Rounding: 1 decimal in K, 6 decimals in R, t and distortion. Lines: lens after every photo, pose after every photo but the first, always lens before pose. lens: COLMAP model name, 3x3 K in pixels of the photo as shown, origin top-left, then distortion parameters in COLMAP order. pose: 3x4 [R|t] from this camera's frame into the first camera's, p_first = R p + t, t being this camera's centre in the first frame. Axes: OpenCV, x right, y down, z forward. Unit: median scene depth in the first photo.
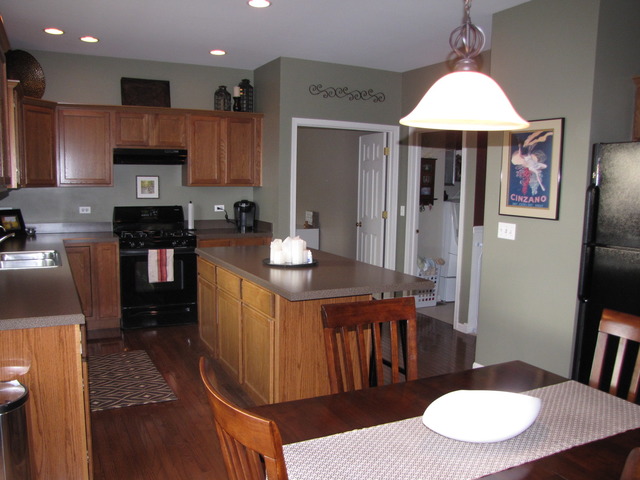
lens RADIAL K [[548.8, 0, 309.0], [0, 548.8, 256.3], [0, 0, 1]] dist [-0.186459, 0.184346]
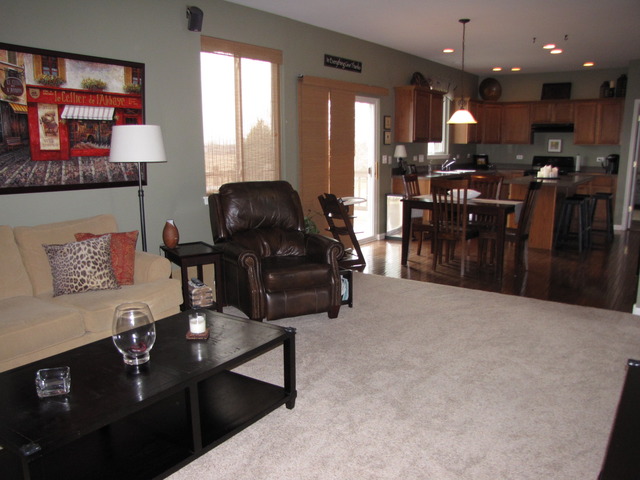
lens RADIAL K [[548.8, 0, 309.0], [0, 548.8, 256.3], [0, 0, 1]] dist [-0.186459, 0.184346]
pose [[0.469842, 0.162647, -0.867637, 0.886706], [-0.108257, 0.986077, 0.126226, 0.097506], [0.876087, 0.034621, 0.480908, -0.517201]]
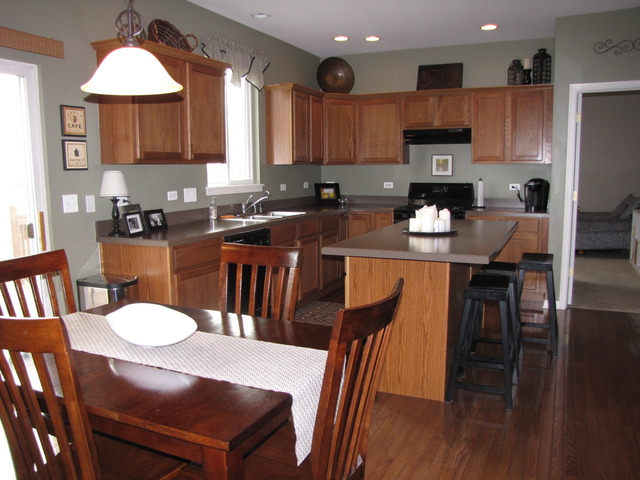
lens RADIAL K [[548.8, 0, 309.0], [0, 548.8, 256.3], [0, 0, 1]] dist [-0.186459, 0.184346]
pose [[0.624793, 0.099805, -0.774386, 0.389420], [-0.085320, 0.994585, 0.059347, 0.010409], [0.776115, 0.028991, 0.629924, 0.128316]]
